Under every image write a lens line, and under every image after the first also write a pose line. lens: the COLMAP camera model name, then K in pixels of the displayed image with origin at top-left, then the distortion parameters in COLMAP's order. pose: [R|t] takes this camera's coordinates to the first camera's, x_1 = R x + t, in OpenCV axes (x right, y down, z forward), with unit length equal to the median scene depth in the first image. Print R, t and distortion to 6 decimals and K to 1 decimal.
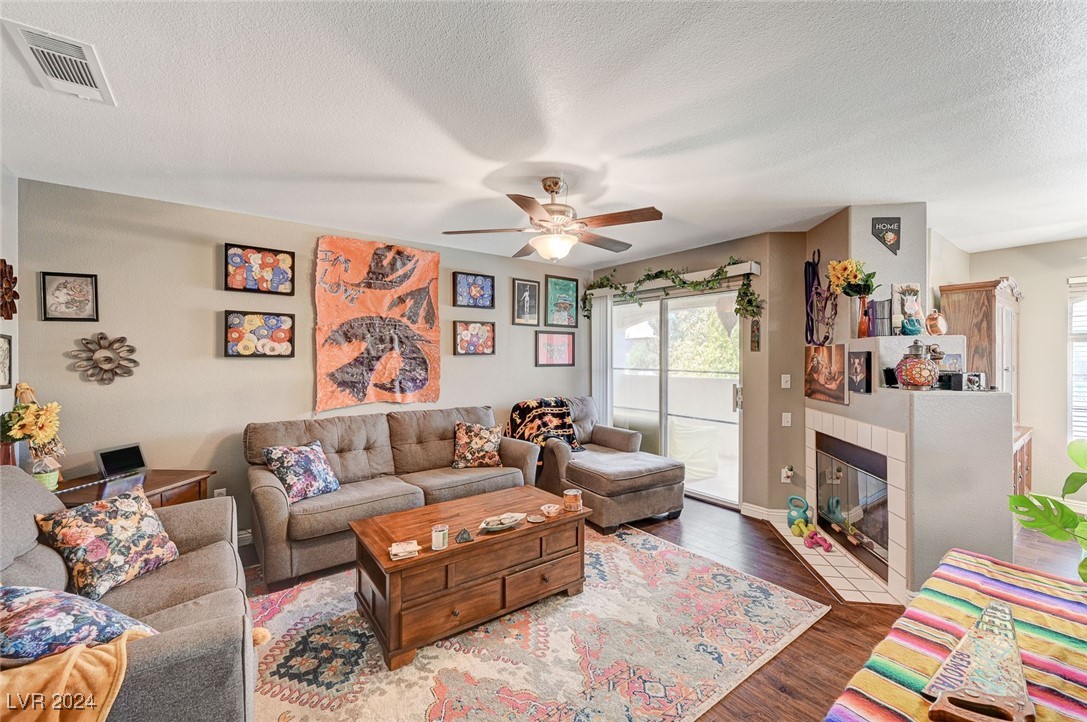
lens RADIAL K [[445.4, 0, 548.2], [0, 445.4, 360.9], [0, 0, 1]] dist [0.001122, 0.000318]
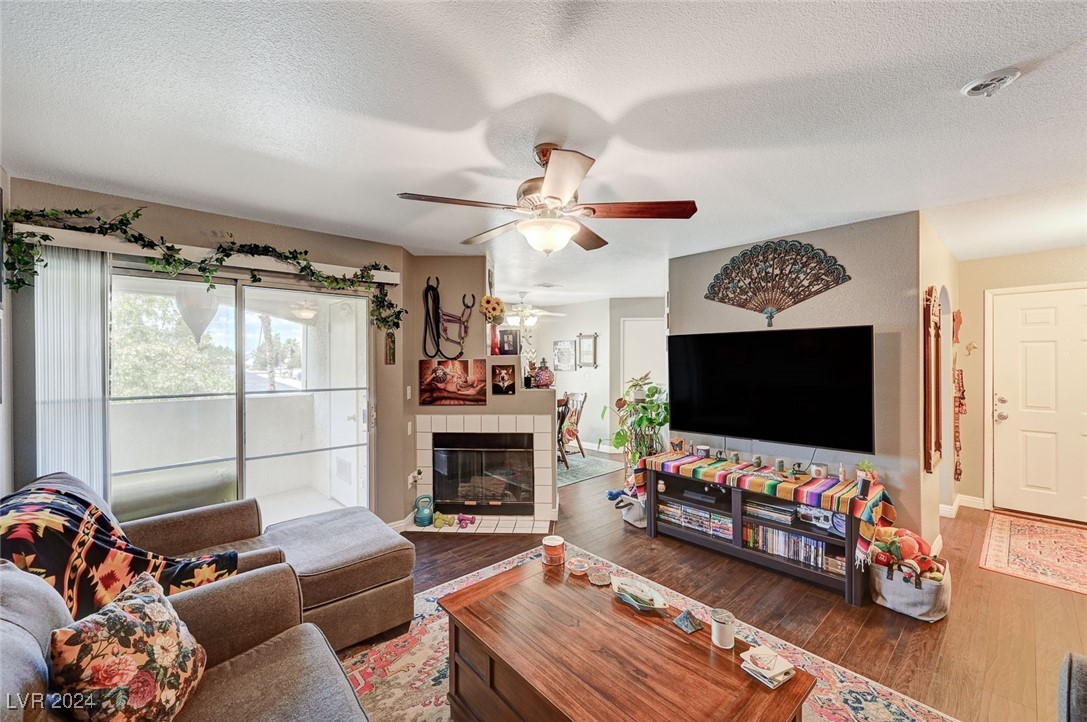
lens RADIAL K [[432.3, 0, 547.7], [0, 432.3, 357.1], [0, 0, 1]] dist [-0.001748, -0.000124]
pose [[-0.082837, 0.004539, 0.996553, -0.513962], [0.012690, 0.999913, -0.003499, -0.029903], [-0.996482, 0.012356, -0.082888, 0.747361]]
